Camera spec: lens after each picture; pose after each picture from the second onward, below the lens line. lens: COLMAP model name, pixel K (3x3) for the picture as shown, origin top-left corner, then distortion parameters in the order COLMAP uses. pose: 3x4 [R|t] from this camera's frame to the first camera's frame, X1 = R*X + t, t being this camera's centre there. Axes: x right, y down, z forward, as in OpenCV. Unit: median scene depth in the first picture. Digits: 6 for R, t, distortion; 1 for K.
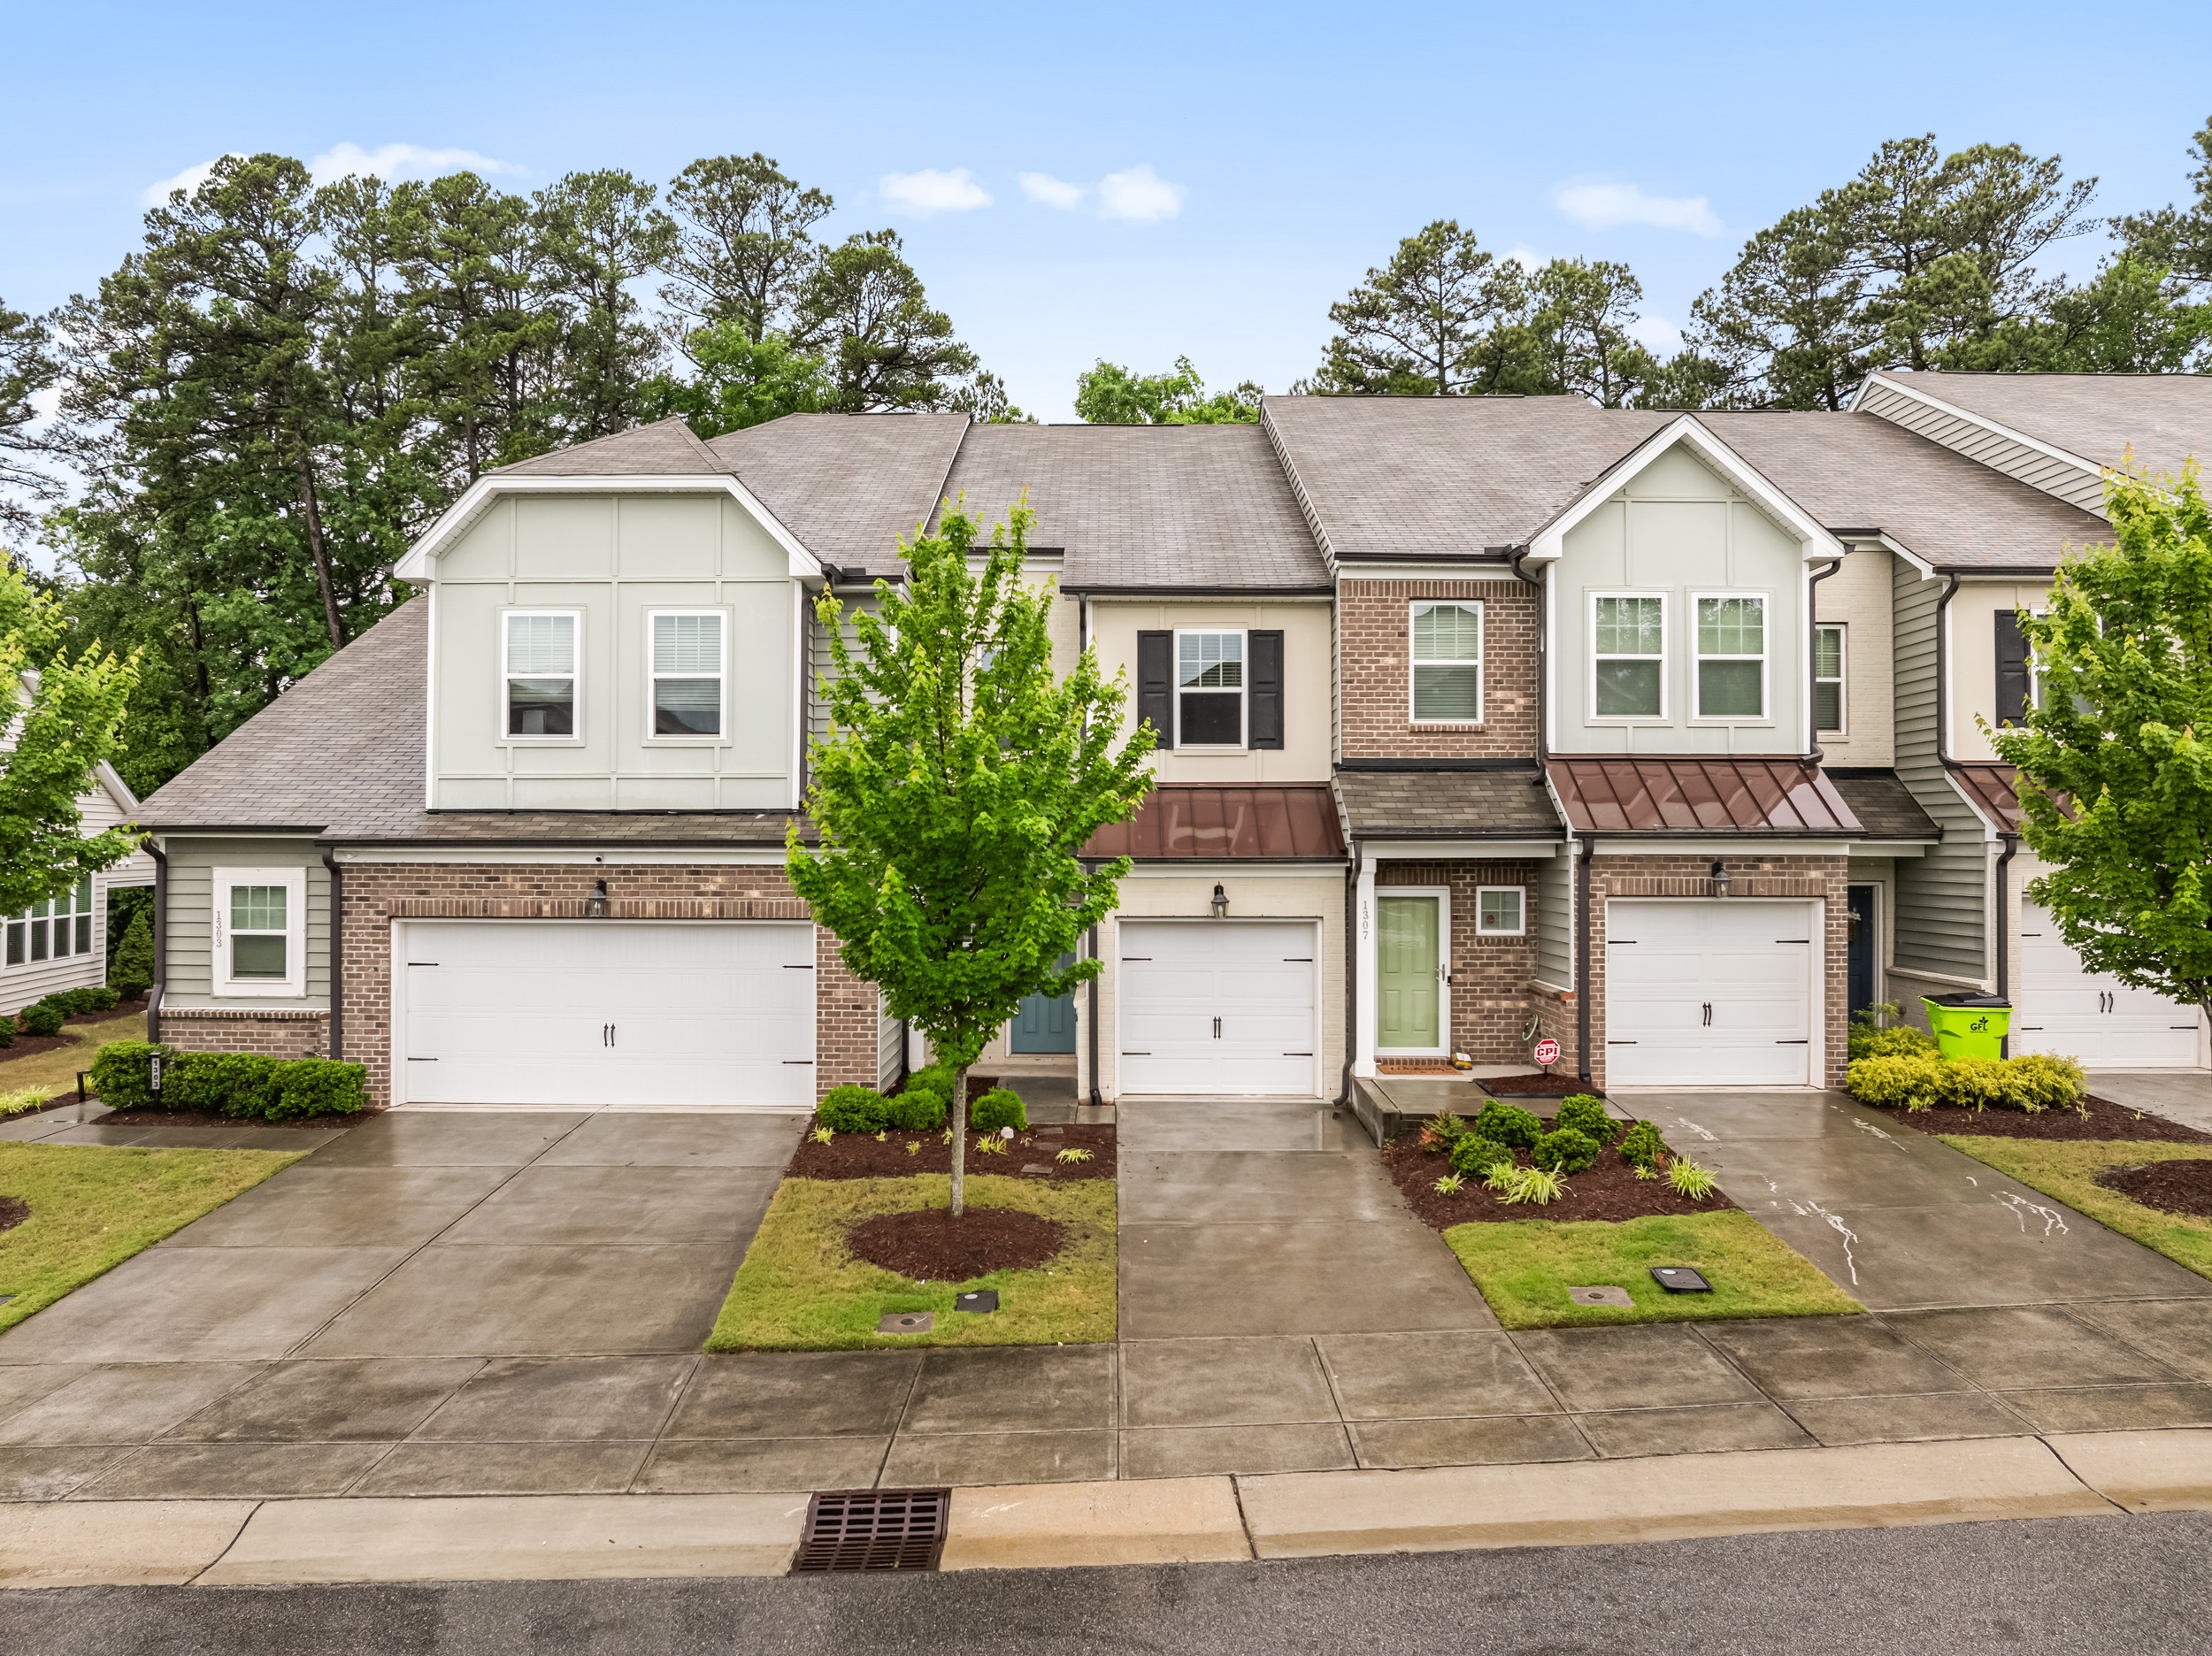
lens RADIAL K [[1577.7, 0, 1095.7], [0, 1577.7, 801.6], [0, 0, 1]] dist [-0.042128, 0.008093]
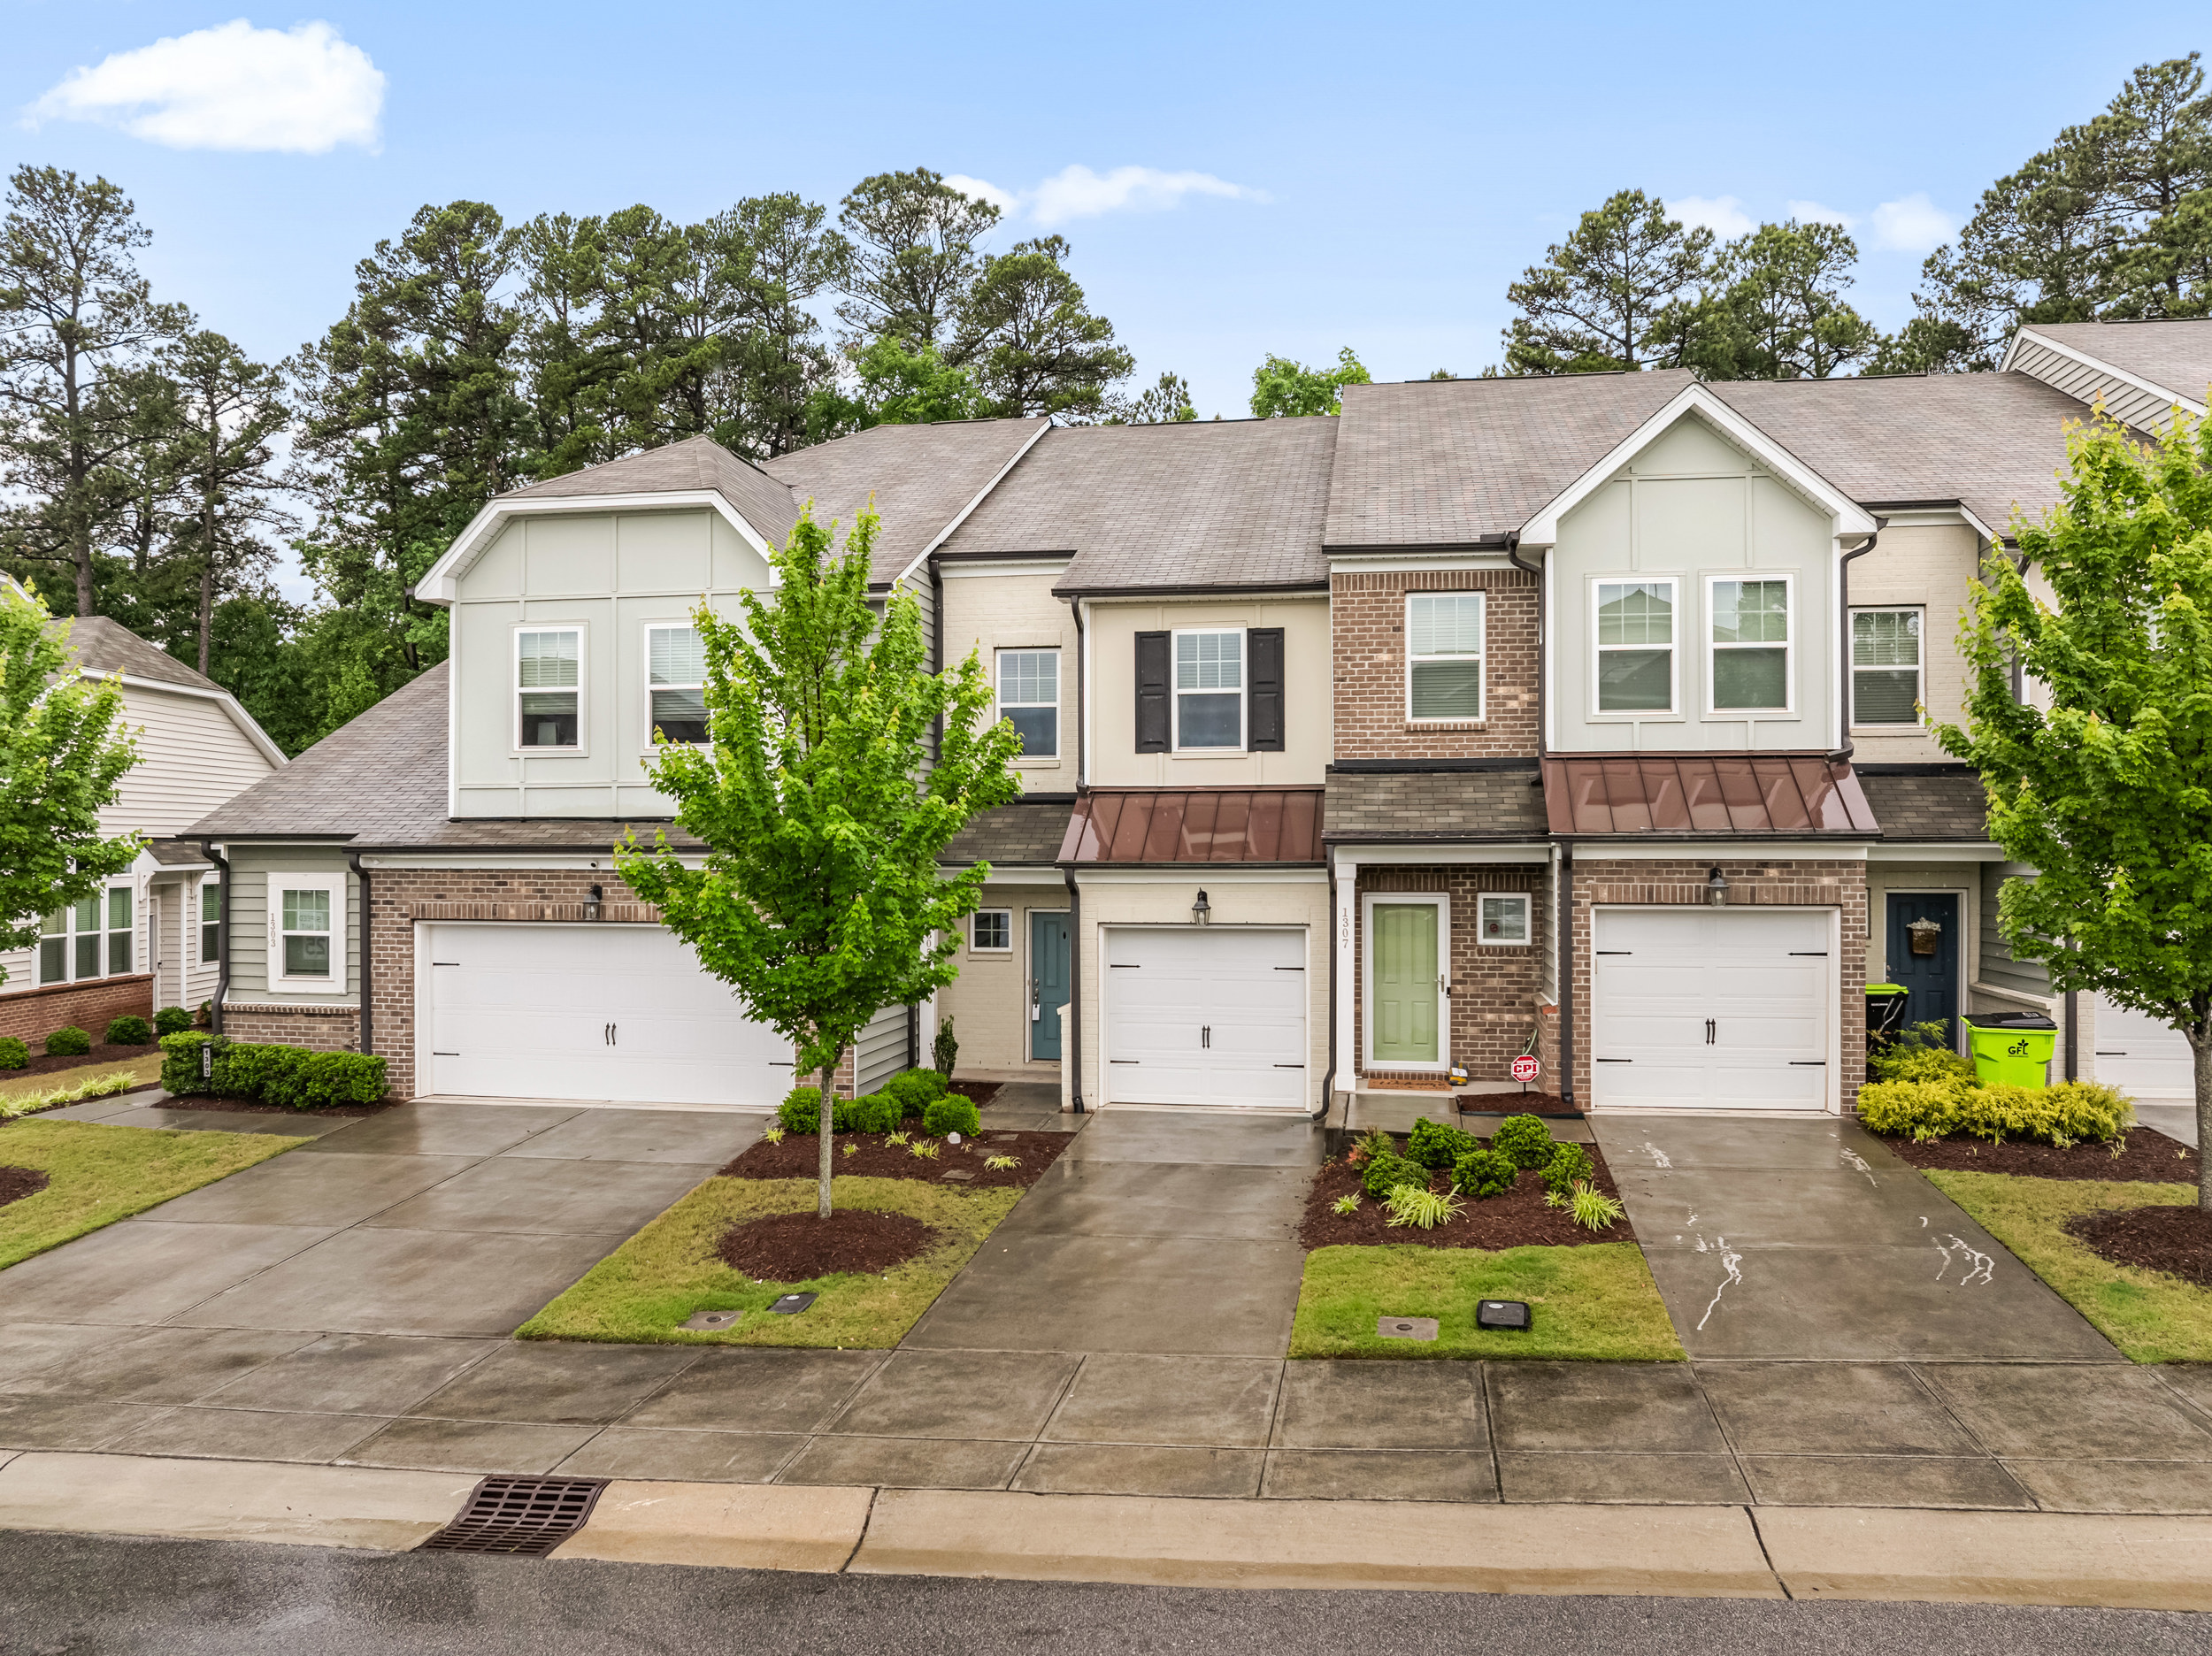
lens RADIAL K [[1586.5, 0, 1106.0], [0, 1586.5, 828.0], [0, 0, 1]] dist [-0.040950, 0.002135]
pose [[0.986627, -0.004310, -0.162938, 0.182209], [0.006445, 0.999900, 0.012580, 0.001211], [0.162868, -0.013461, 0.986556, 0.022979]]
